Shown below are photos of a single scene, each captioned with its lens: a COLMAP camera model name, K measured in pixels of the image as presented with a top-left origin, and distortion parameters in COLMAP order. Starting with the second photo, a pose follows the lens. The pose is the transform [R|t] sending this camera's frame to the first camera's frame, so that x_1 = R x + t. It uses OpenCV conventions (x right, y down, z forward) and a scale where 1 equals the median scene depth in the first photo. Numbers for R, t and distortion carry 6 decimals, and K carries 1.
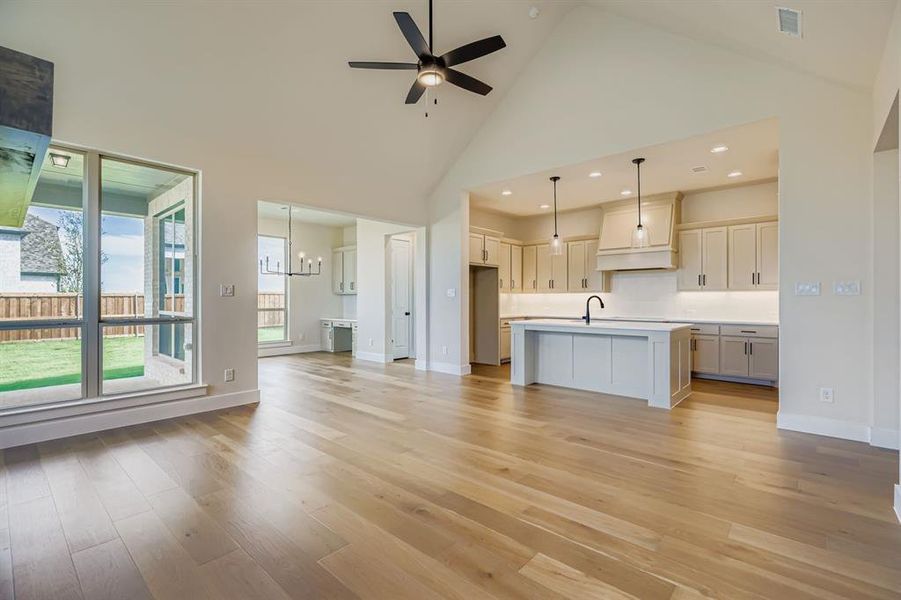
lens RADIAL K [[406.0, 0, 454.4], [0, 406.0, 299.2], [0, 0, 1]] dist [0.004405, 0.000334]
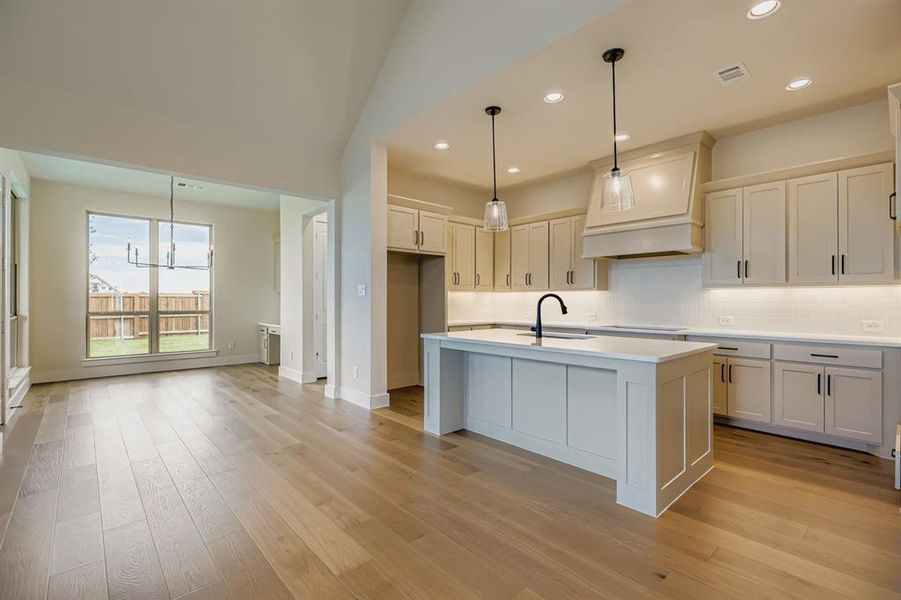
lens RADIAL K [[406.0, 0, 454.4], [0, 406.0, 299.2], [0, 0, 1]] dist [0.004405, 0.000334]
pose [[0.994132, -0.000311, -0.108175, 0.219357], [0.000118, 0.999998, -0.001793, 0.000636], [0.108176, 0.001770, 0.994130, 0.306712]]
